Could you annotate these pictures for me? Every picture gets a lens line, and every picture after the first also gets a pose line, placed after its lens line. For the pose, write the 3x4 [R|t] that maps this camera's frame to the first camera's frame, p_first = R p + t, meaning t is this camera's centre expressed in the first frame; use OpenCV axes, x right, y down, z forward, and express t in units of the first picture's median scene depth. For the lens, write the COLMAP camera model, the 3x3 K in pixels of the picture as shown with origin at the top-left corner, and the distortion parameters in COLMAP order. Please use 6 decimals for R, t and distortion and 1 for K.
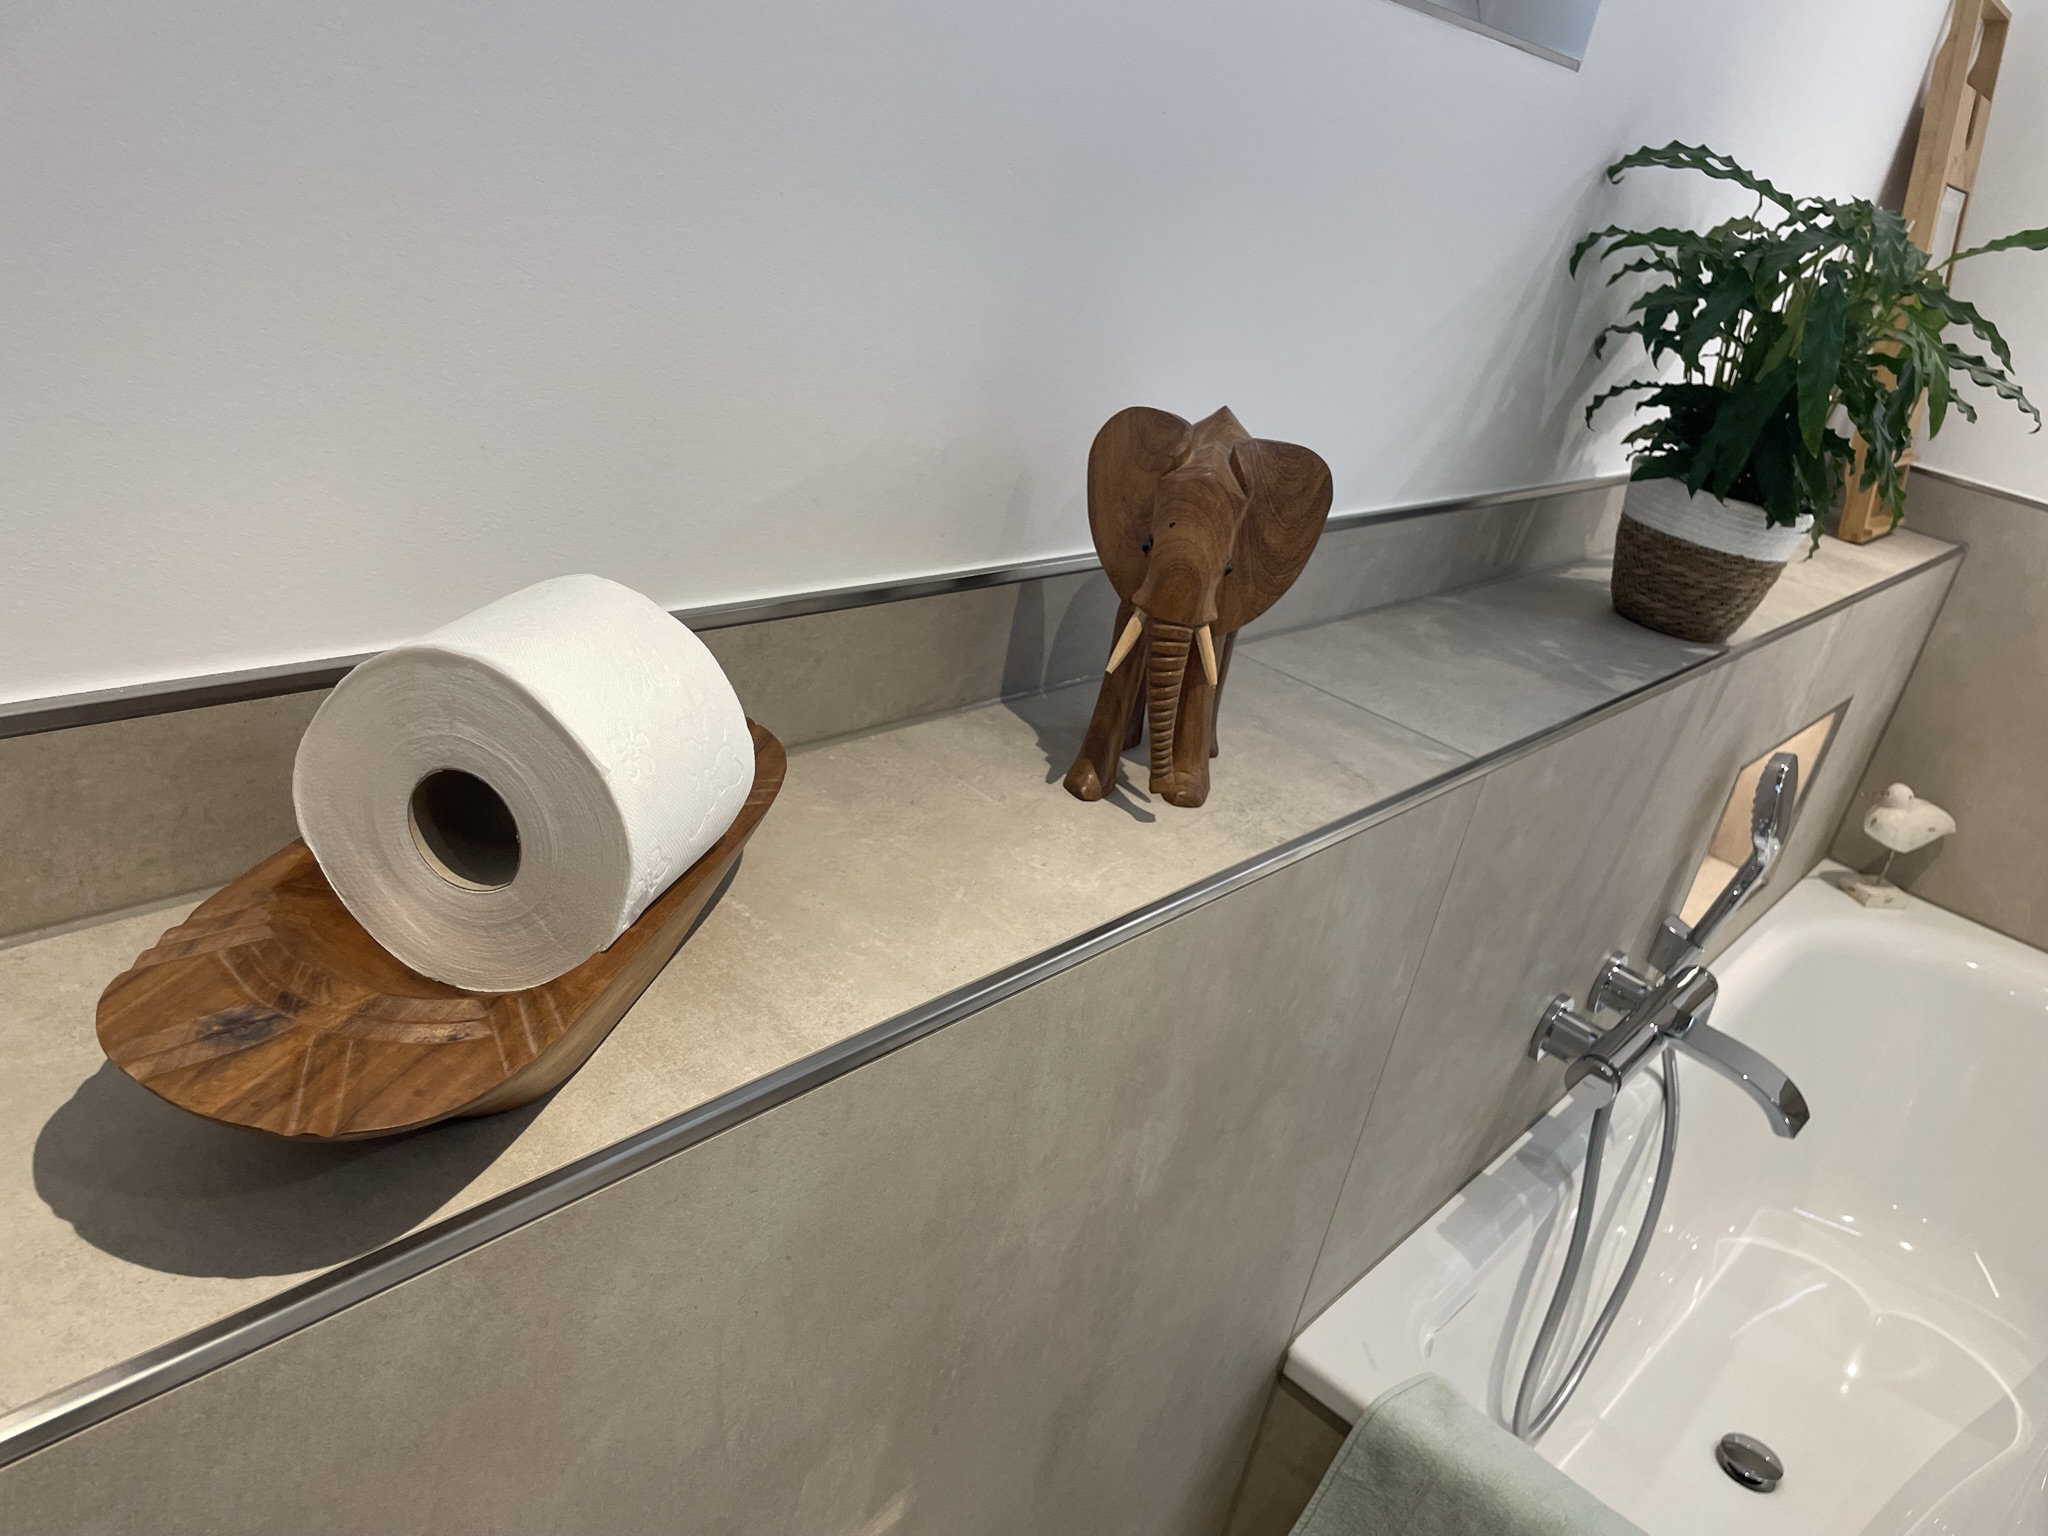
lens RADIAL K [[1553.0, 0, 1024.0], [0, 1553.0, 768.0], [0, 0, 1]] dist [0.092056, -0.130997]
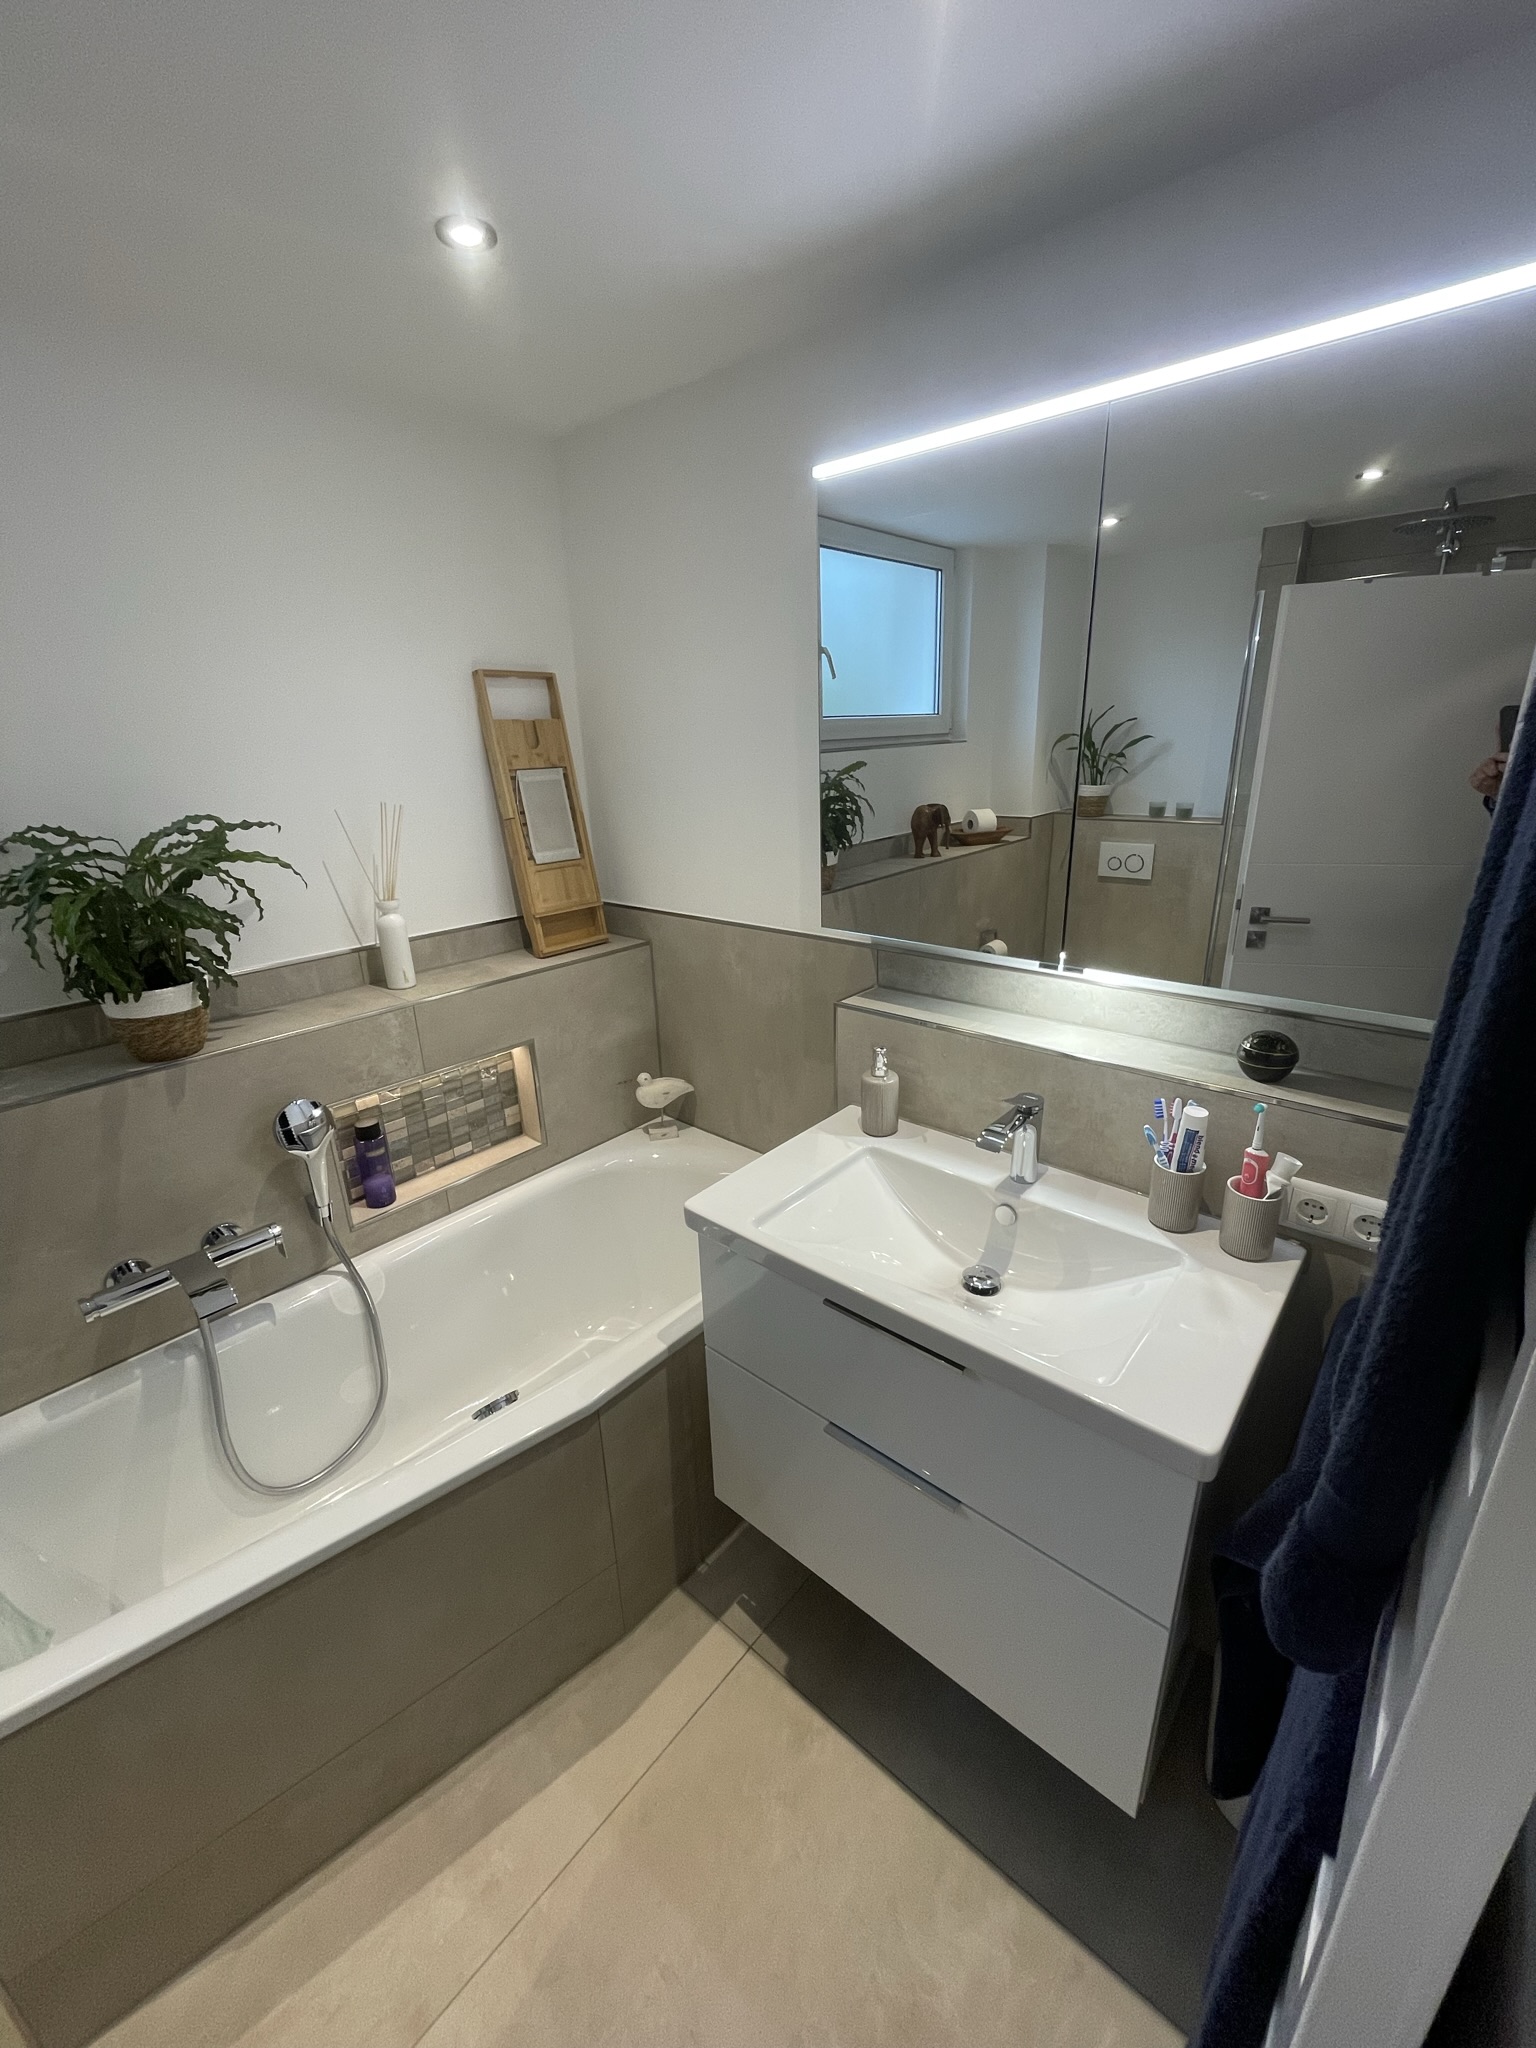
lens RADIAL K [[830.6, 0, 771.7], [0, 830.6, 1024.7], [0, 0, 1]] dist [-0.002569, -0.000450]
pose [[0.974909, -0.207412, -0.080824, 1.296266], [0.199865, 0.975454, -0.092432, 0.122494], [0.098011, 0.073959, 0.992433, 0.076935]]
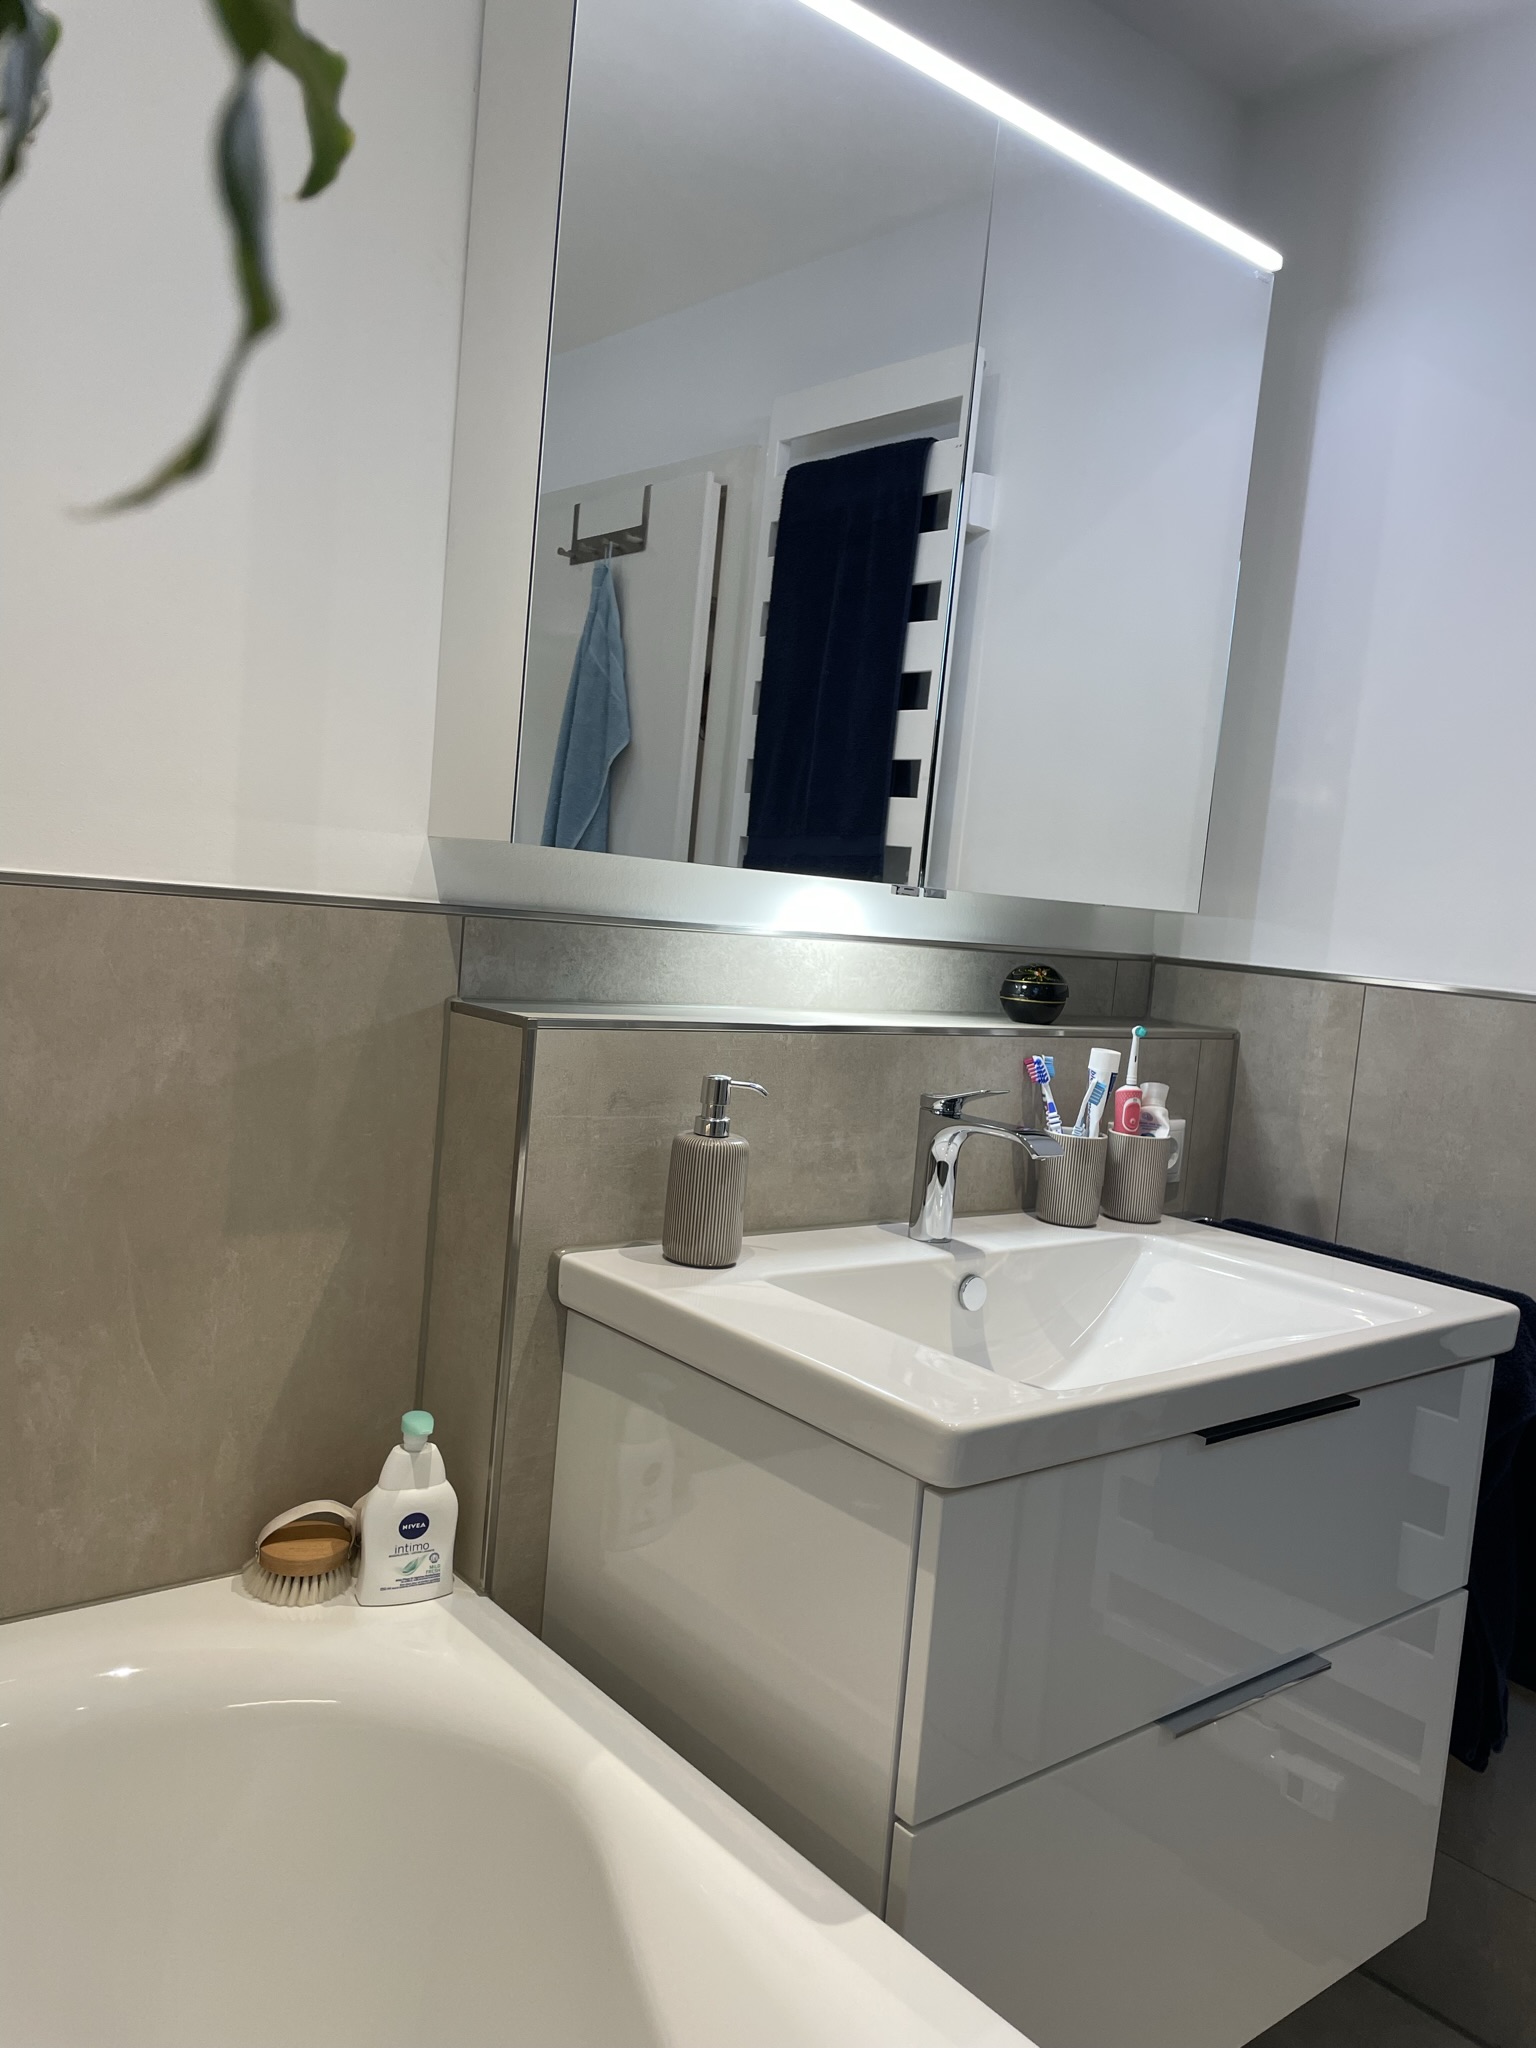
lens RADIAL K [[1553.0, 0, 769.1], [0, 1553.0, 1013.3], [0, 0, 1]] dist [0.092056, -0.130997]
pose [[0.188208, -0.250291, 0.949701, 0.400364], [0.348805, 0.920978, 0.173596, -0.122168], [-0.918103, 0.298588, 0.260638, 0.886303]]
